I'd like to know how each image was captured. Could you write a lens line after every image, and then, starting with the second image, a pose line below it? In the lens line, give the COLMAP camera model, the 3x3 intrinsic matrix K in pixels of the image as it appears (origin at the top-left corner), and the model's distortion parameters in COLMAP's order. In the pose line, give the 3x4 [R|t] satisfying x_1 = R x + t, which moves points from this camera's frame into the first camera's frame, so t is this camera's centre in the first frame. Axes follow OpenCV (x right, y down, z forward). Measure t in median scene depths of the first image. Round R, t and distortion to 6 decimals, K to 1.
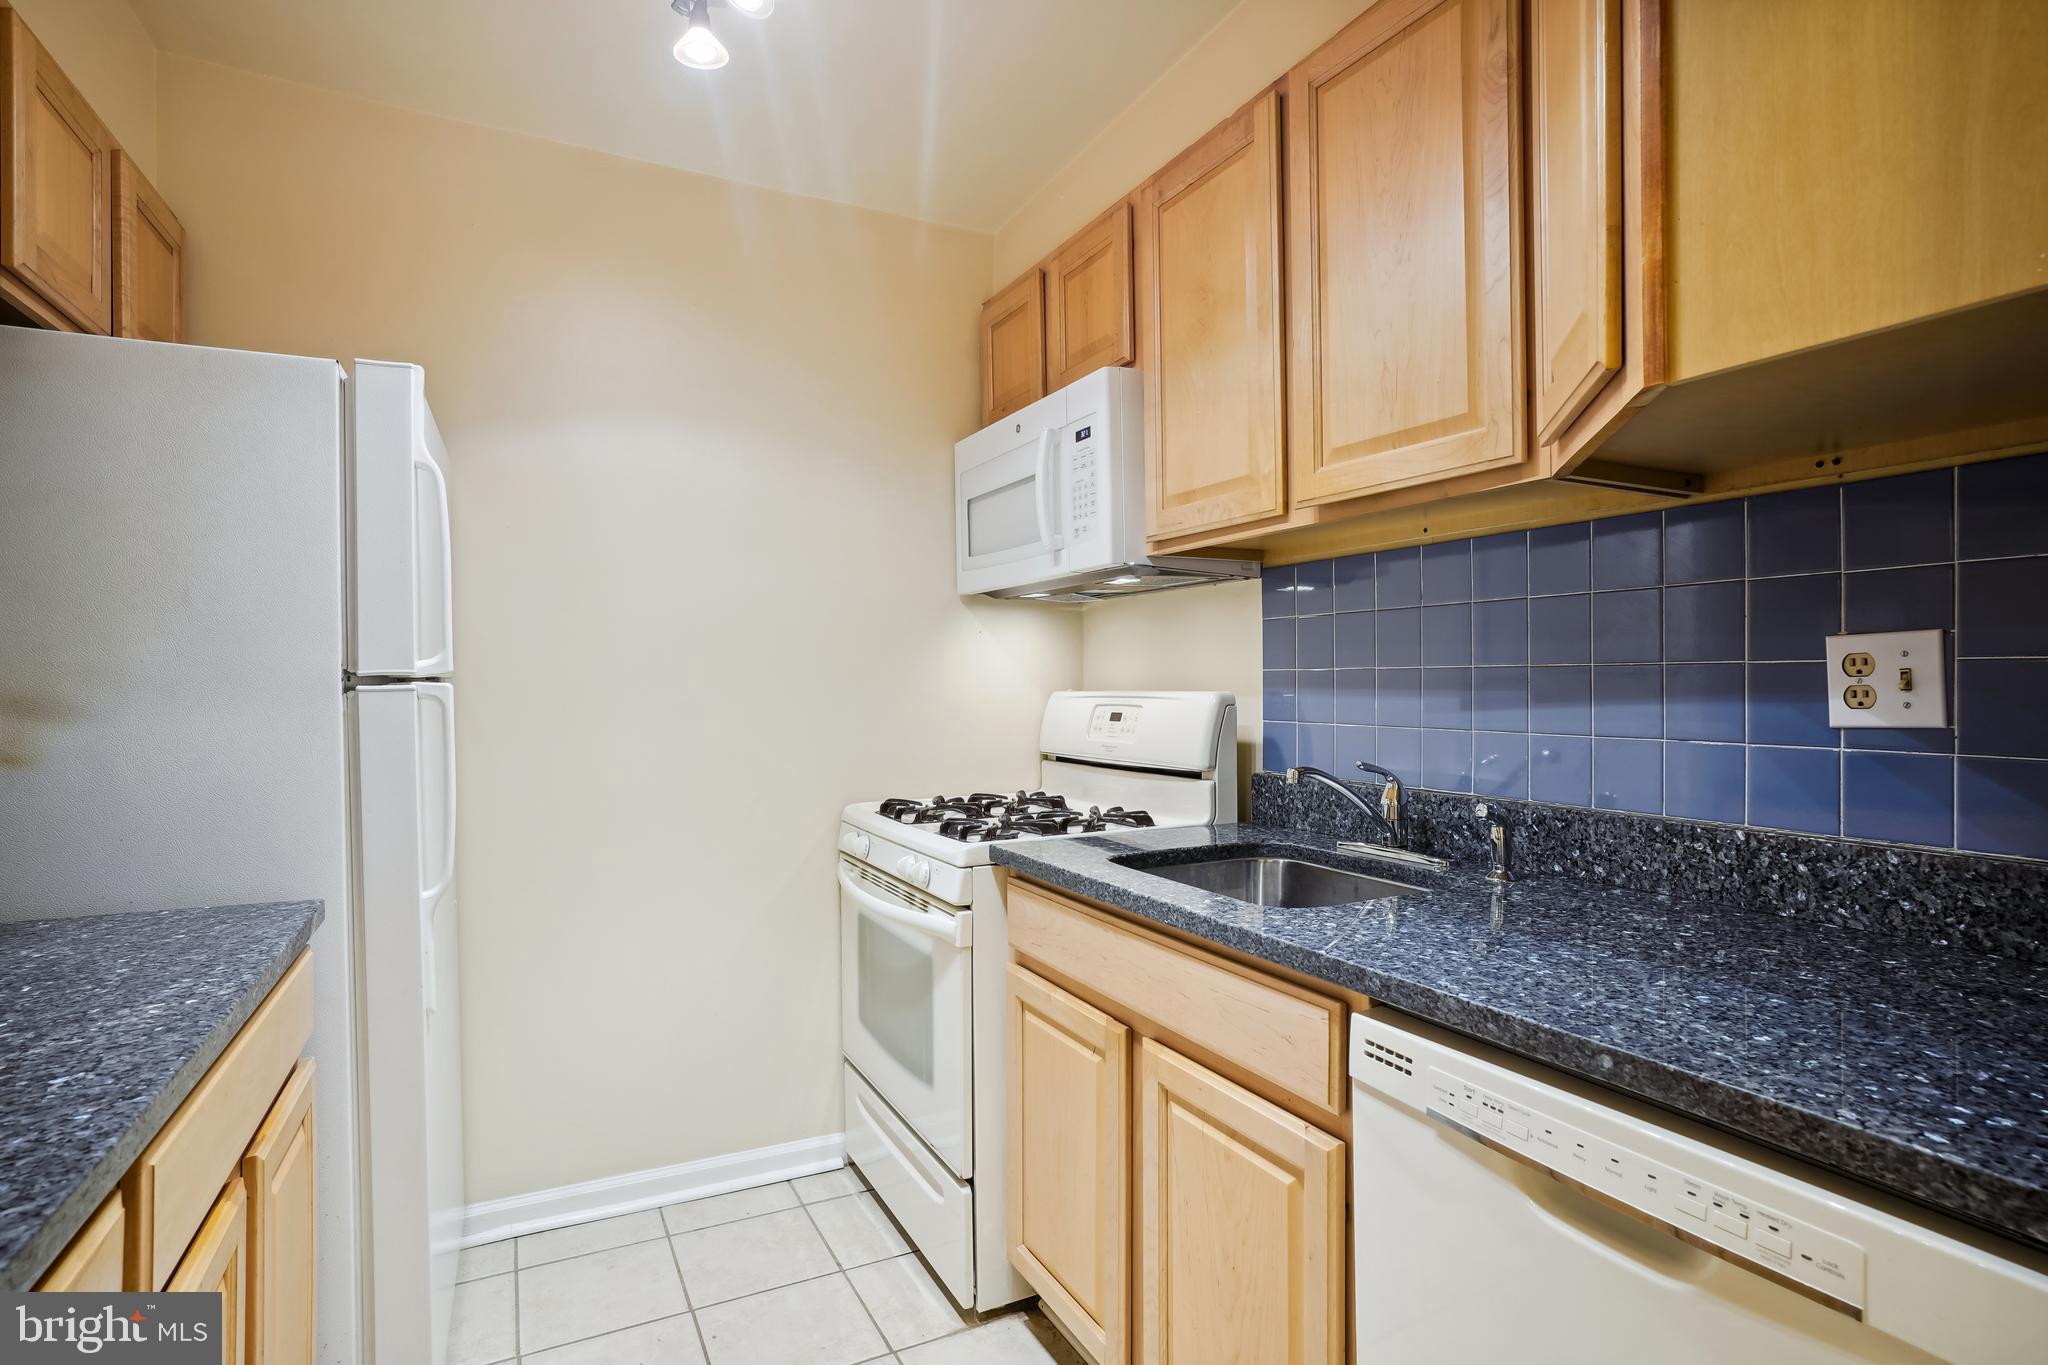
lens RADIAL K [[1024.8, 0, 1017.1], [0, 1024.8, 674.2], [0, 0, 1]] dist [-0.056357, 0.030854]
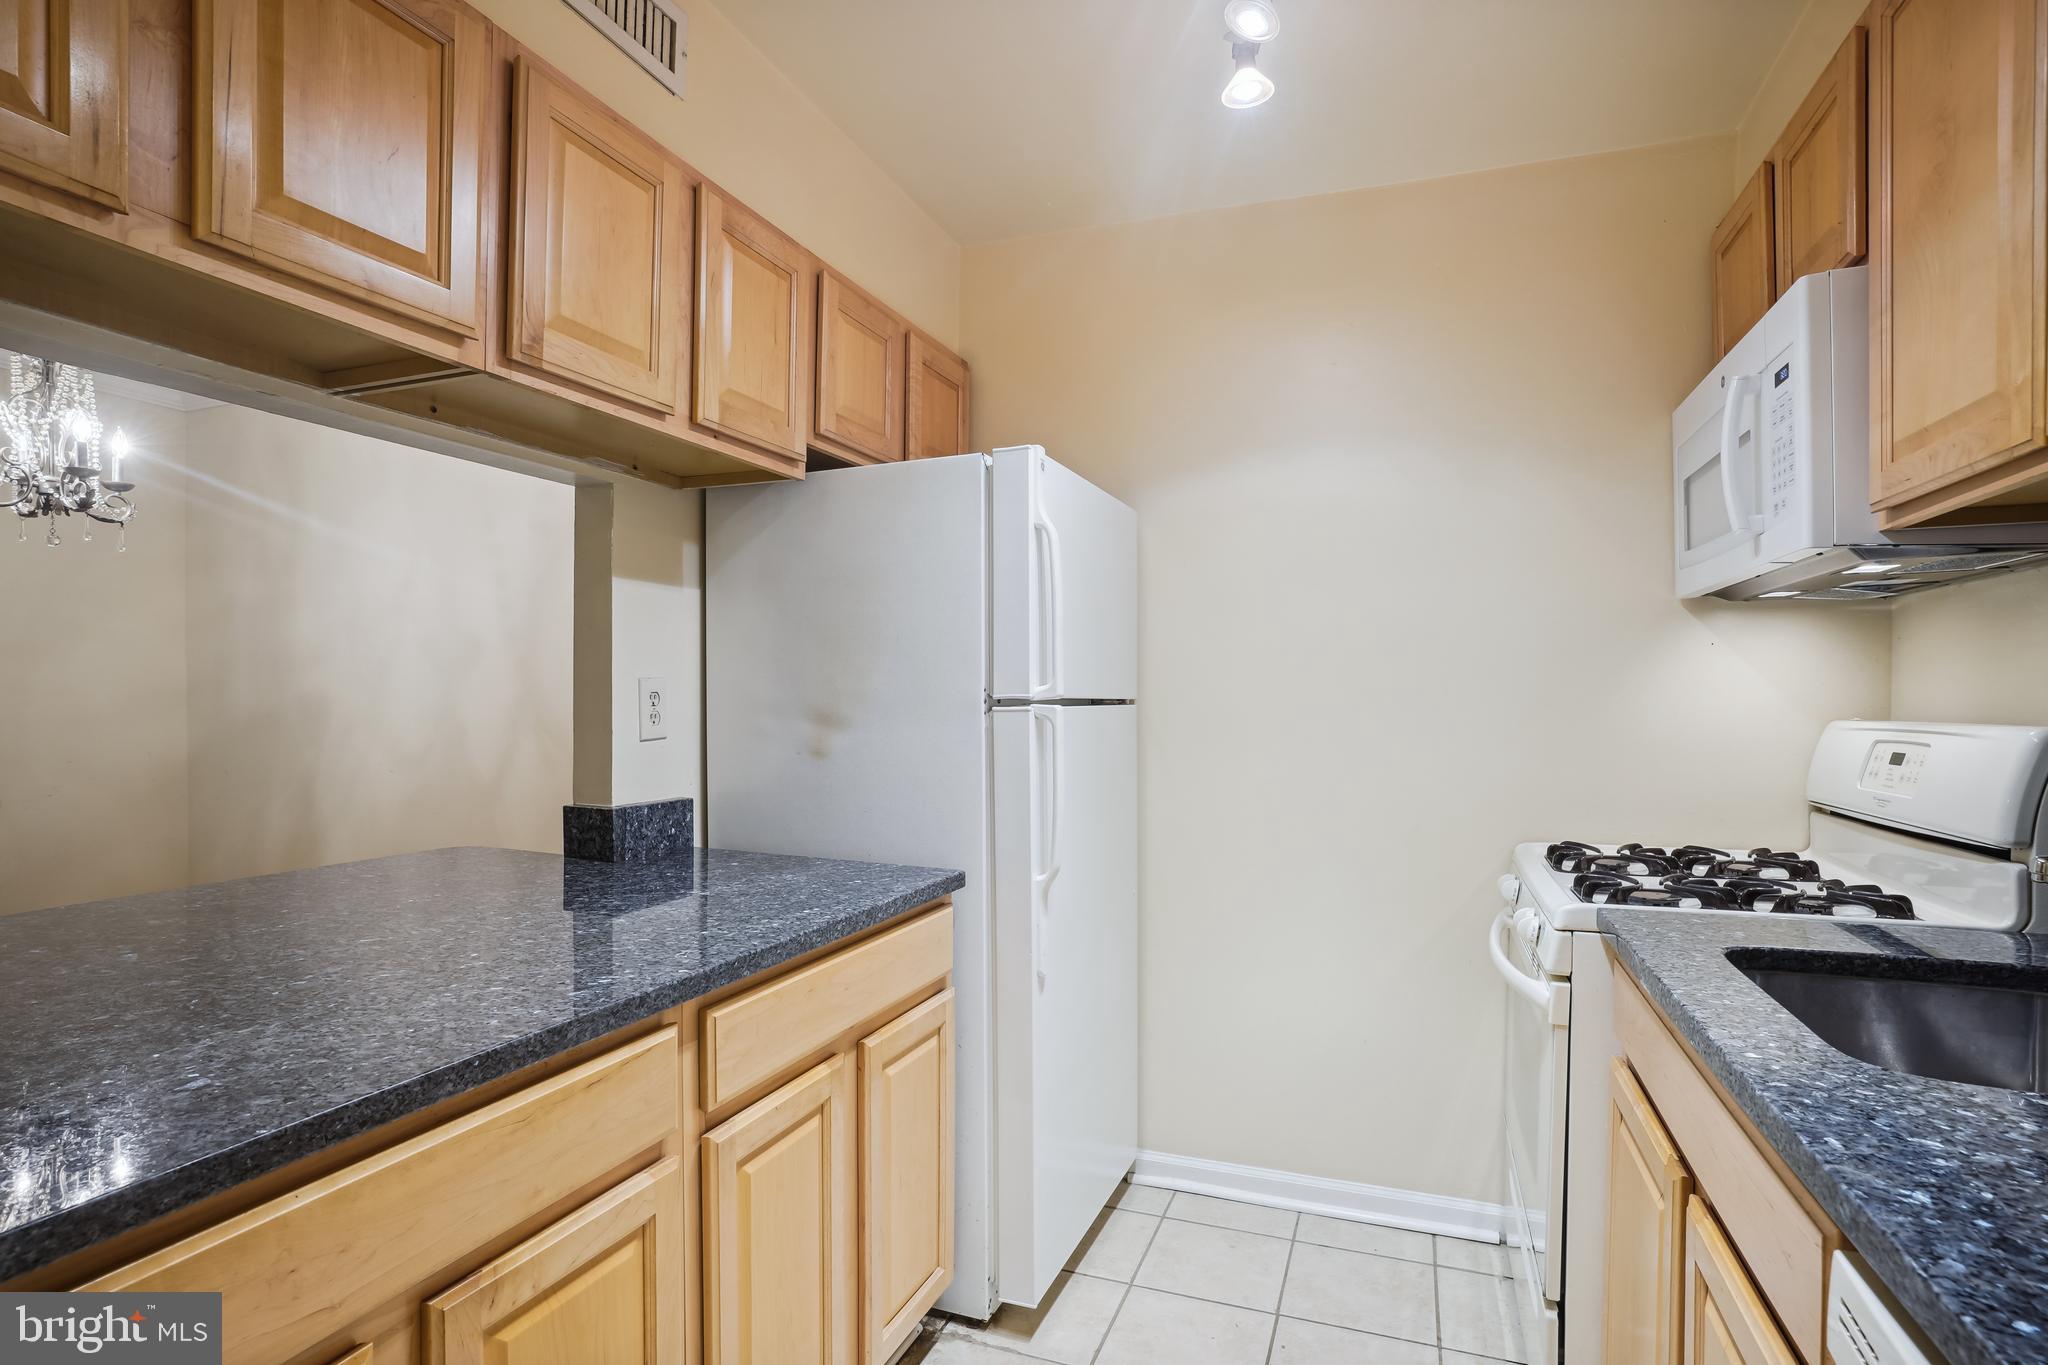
lens RADIAL K [[1024.8, 0, 1038.6], [0, 1024.8, 701.8], [0, 0, 1]] dist [-0.056357, 0.030854]
pose [[0.676473, 0.008245, -0.736421, 0.235306], [0.000346, 0.999934, 0.011514, -0.006777], [0.736467, -0.008044, 0.676425, 0.110817]]
